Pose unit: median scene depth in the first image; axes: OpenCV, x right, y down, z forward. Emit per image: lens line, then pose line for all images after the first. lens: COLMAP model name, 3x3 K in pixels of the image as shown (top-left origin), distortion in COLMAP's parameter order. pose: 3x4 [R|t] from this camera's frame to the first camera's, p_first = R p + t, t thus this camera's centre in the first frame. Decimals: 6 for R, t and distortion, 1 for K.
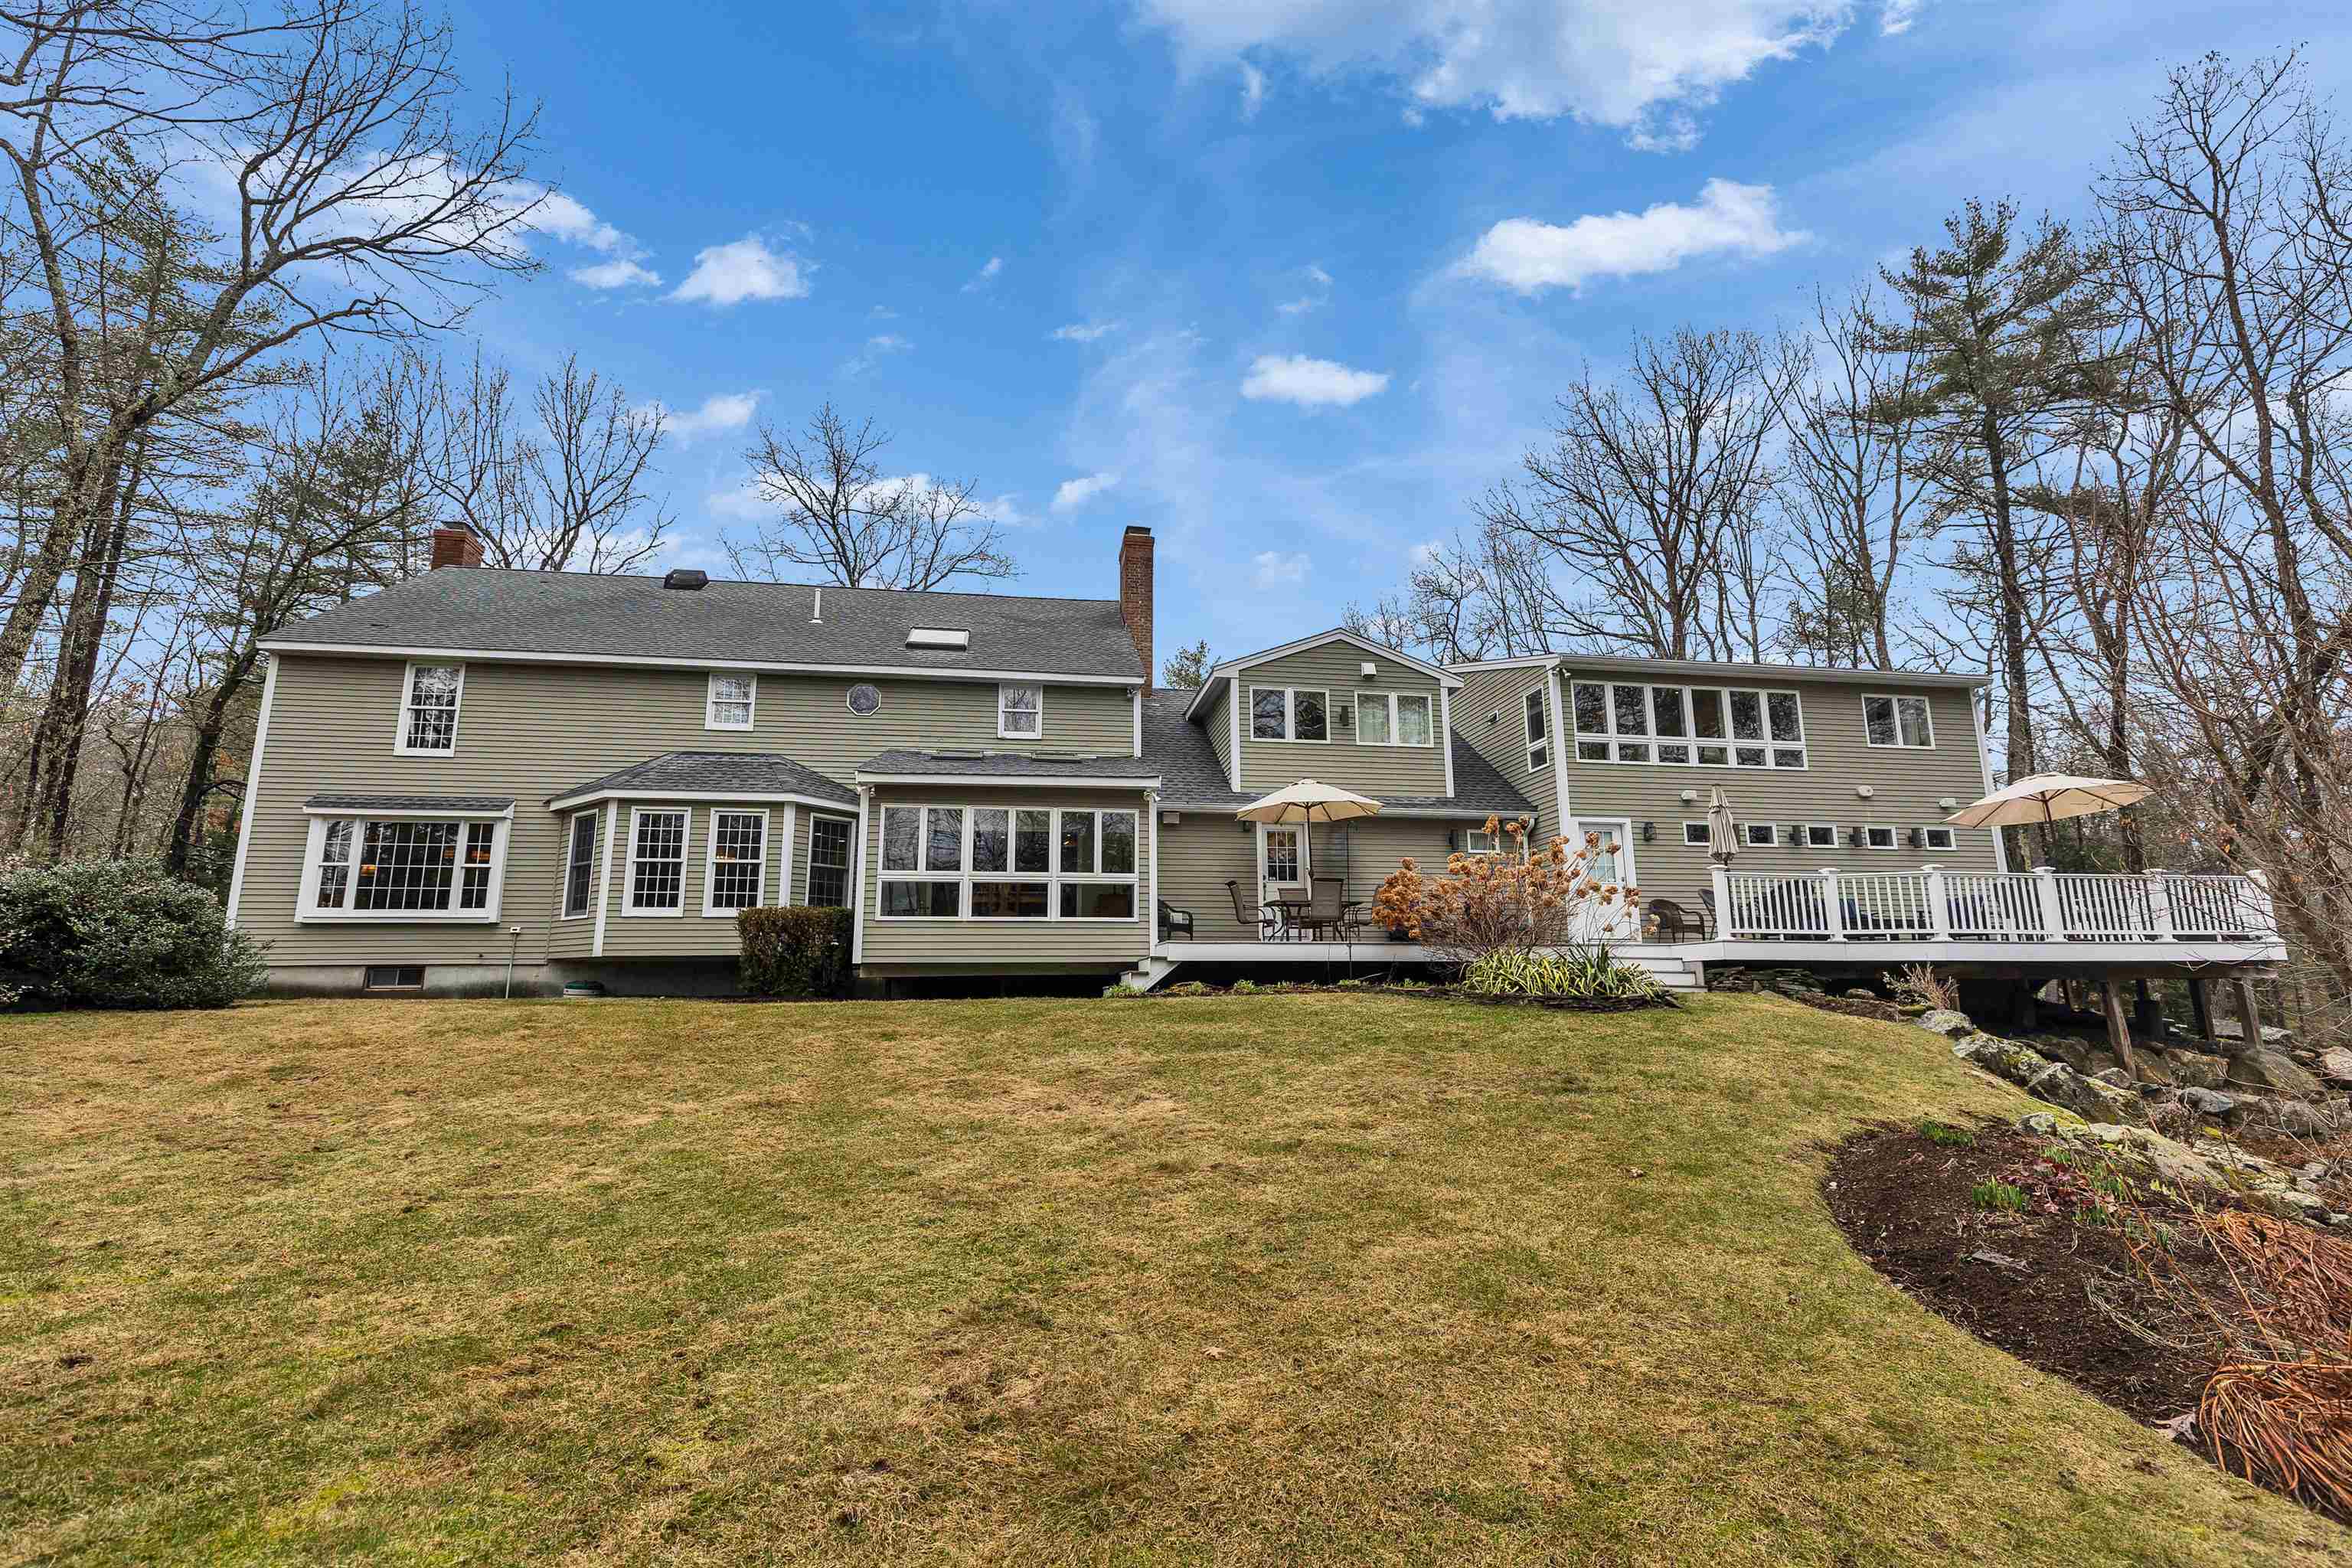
lens RADIAL K [[1111.0, 0, 1176.0], [0, 1111.0, 784.0], [0, 0, 1]] dist [-0.002112, -0.000180]
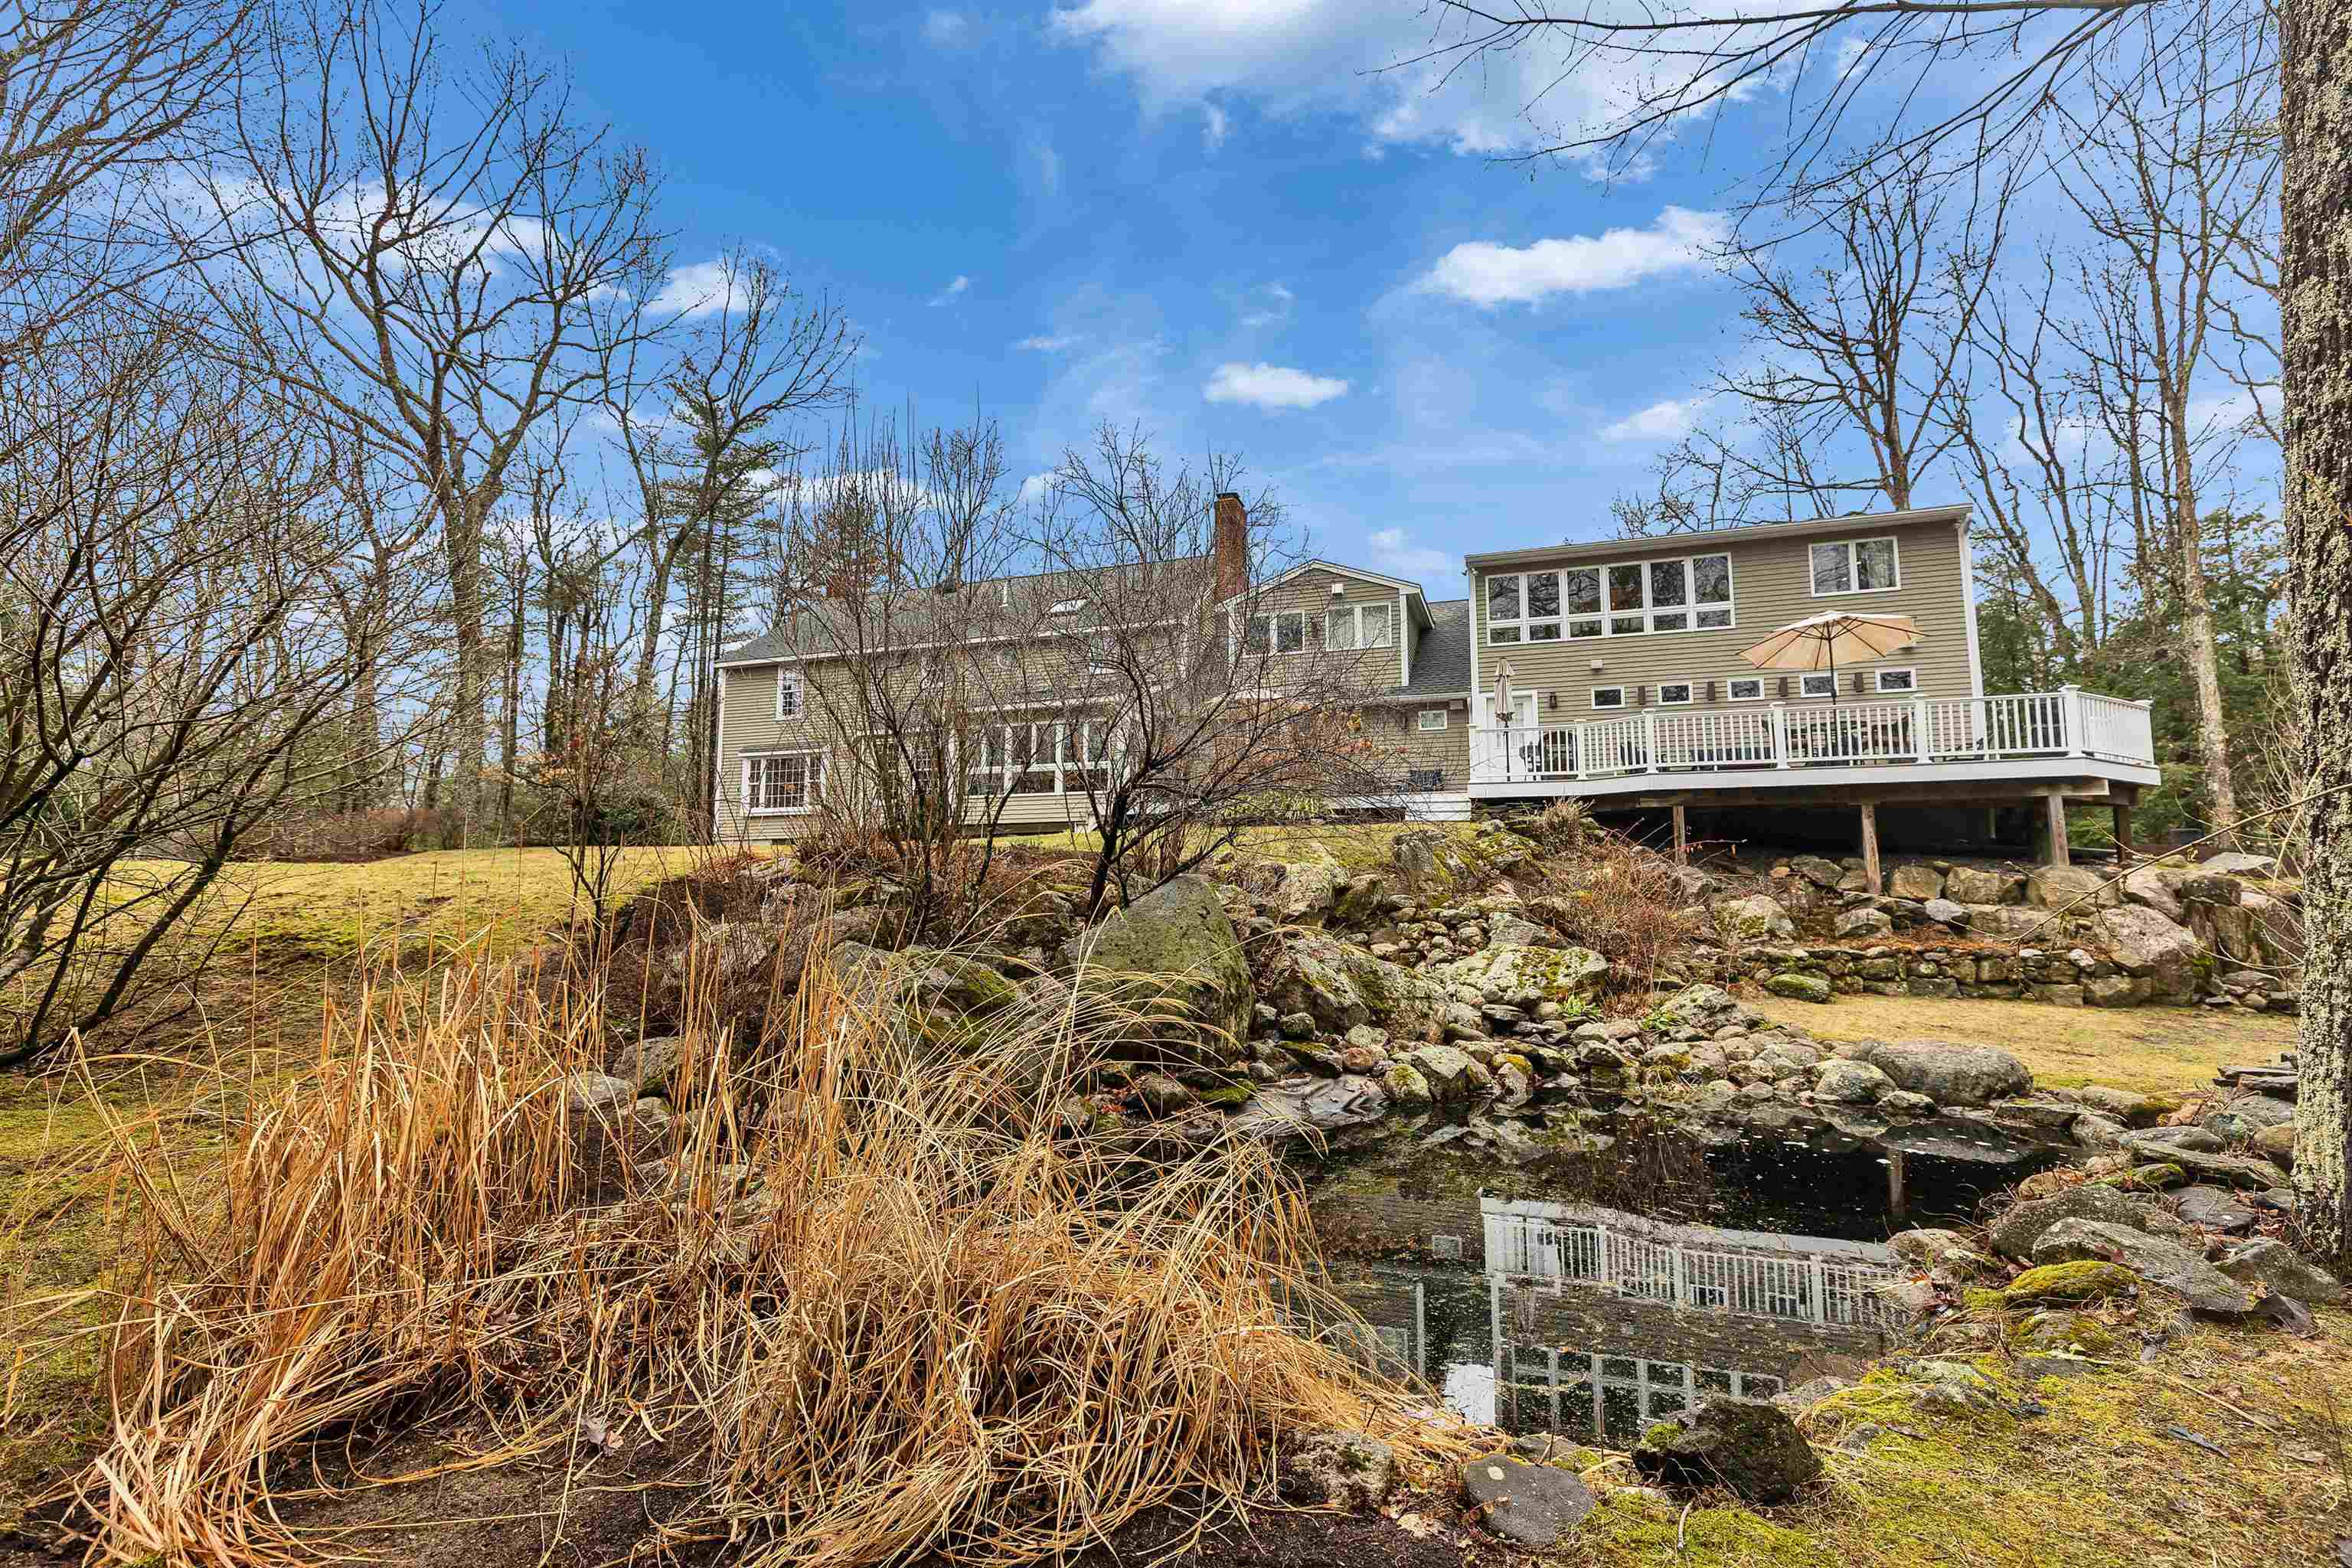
lens RADIAL K [[1053.9, 0, 1176.0], [0, 1053.9, 784.0], [0, 0, 1]] dist [-0.012865, -0.000132]
pose [[0.881237, -0.051600, -0.469851, 0.608103], [0.091454, 0.993853, 0.062381, 0.027263], [0.463744, -0.097942, 0.880539, -0.172149]]
